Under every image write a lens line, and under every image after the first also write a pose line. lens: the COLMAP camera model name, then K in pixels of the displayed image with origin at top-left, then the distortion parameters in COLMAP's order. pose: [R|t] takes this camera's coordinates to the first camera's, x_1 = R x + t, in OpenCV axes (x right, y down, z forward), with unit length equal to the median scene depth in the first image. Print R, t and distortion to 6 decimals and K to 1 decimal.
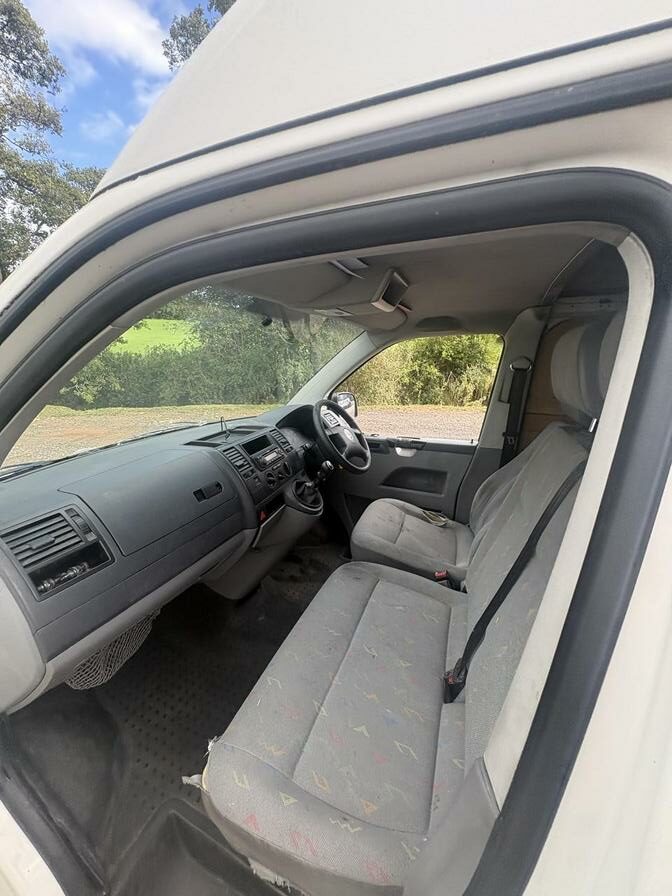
lens RADIAL K [[355.5, 0, 336.5], [0, 355.5, 446.2], [0, 0, 1]] dist [-0.000845, 0.000080]
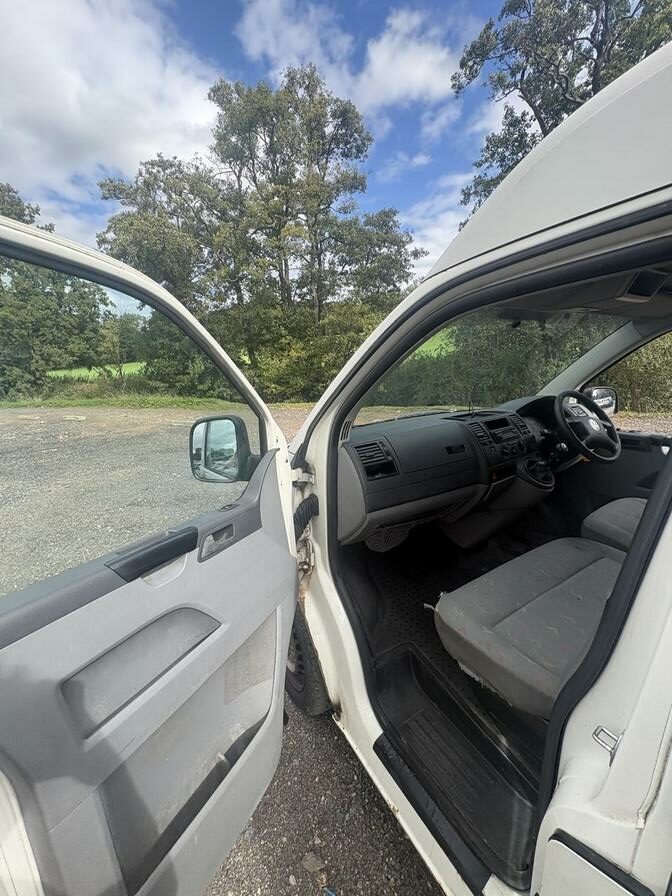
lens RADIAL K [[356.0, 0, 336.0], [0, 356.0, 448.0], [0, 0, 1]] dist [0.000329, -0.000053]
pose [[0.786758, 0.098611, -0.609333, 0.084243], [-0.102421, 0.994328, 0.028672, 0.084156], [0.608705, 0.039851, 0.792396, -0.270642]]
